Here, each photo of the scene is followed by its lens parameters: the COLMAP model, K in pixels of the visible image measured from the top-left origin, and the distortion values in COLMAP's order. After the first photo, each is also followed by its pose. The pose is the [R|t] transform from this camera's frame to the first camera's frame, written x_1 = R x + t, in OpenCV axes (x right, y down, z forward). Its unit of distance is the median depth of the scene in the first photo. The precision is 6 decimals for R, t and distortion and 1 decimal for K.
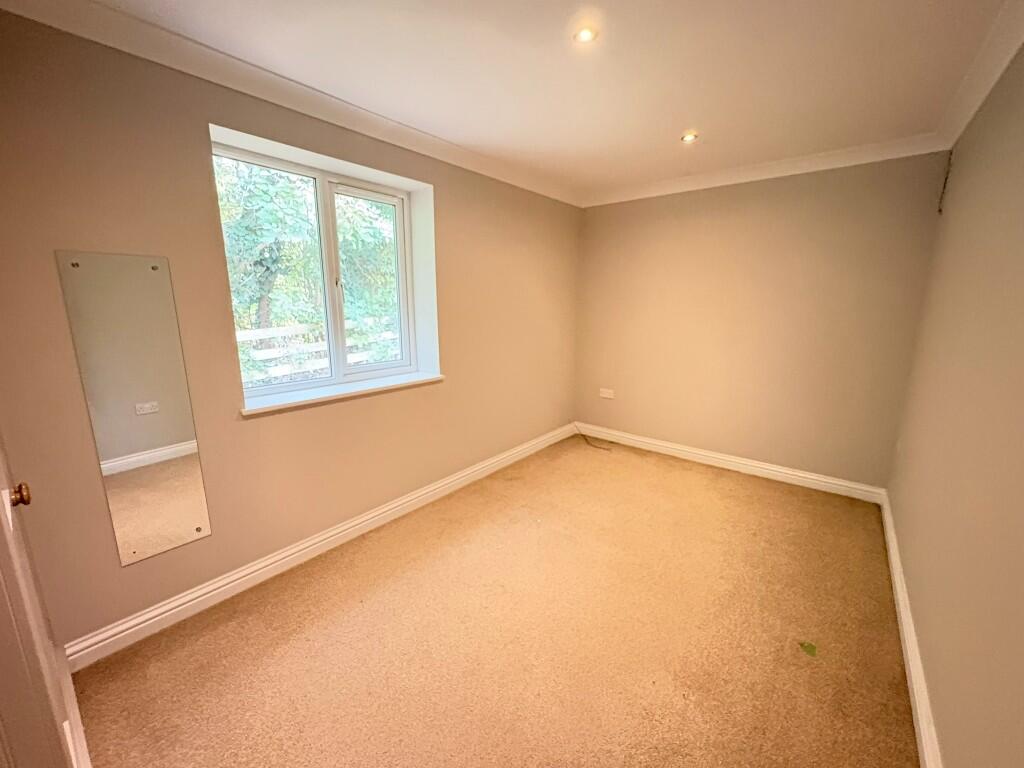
lens RADIAL K [[410.3, 0, 511.9], [0, 410.3, 381.3], [0, 0, 1]] dist [0.009906, 0.000512]
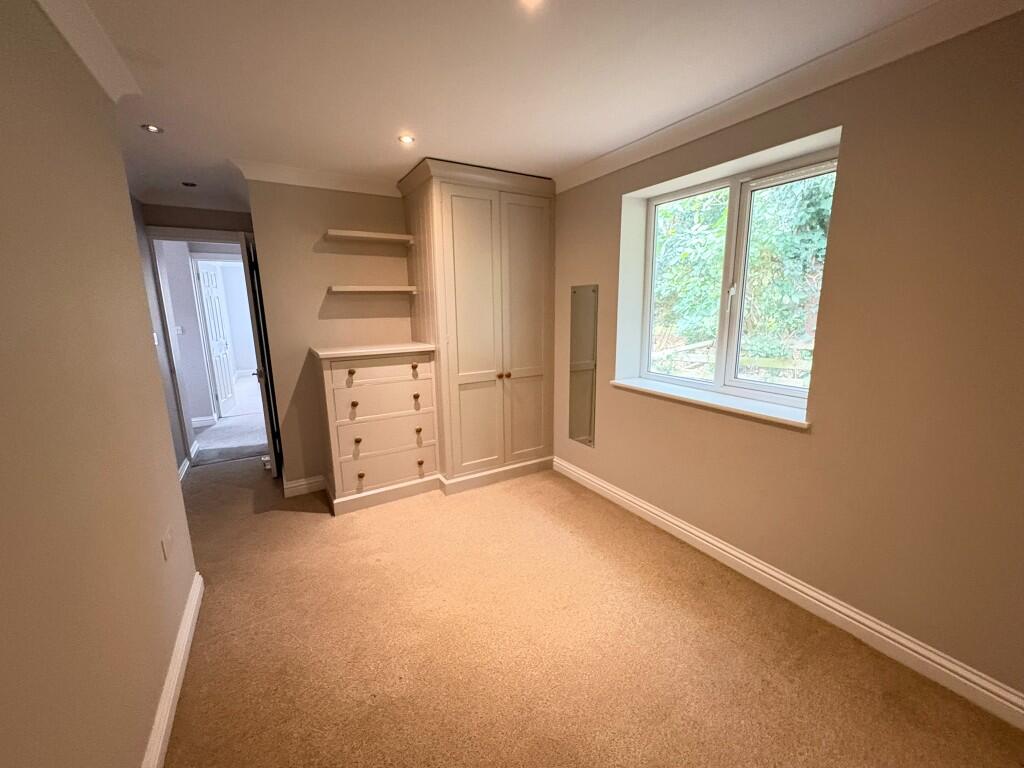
lens RADIAL K [[410.3, 0, 510.9], [0, 410.3, 387.8], [0, 0, 1]] dist [0.009906, 0.000512]
pose [[-0.343419, 0.186564, -0.920466, 0.737986], [-0.172646, 0.950830, 0.257131, -0.194839], [0.923178, 0.247219, -0.294323, 0.943139]]
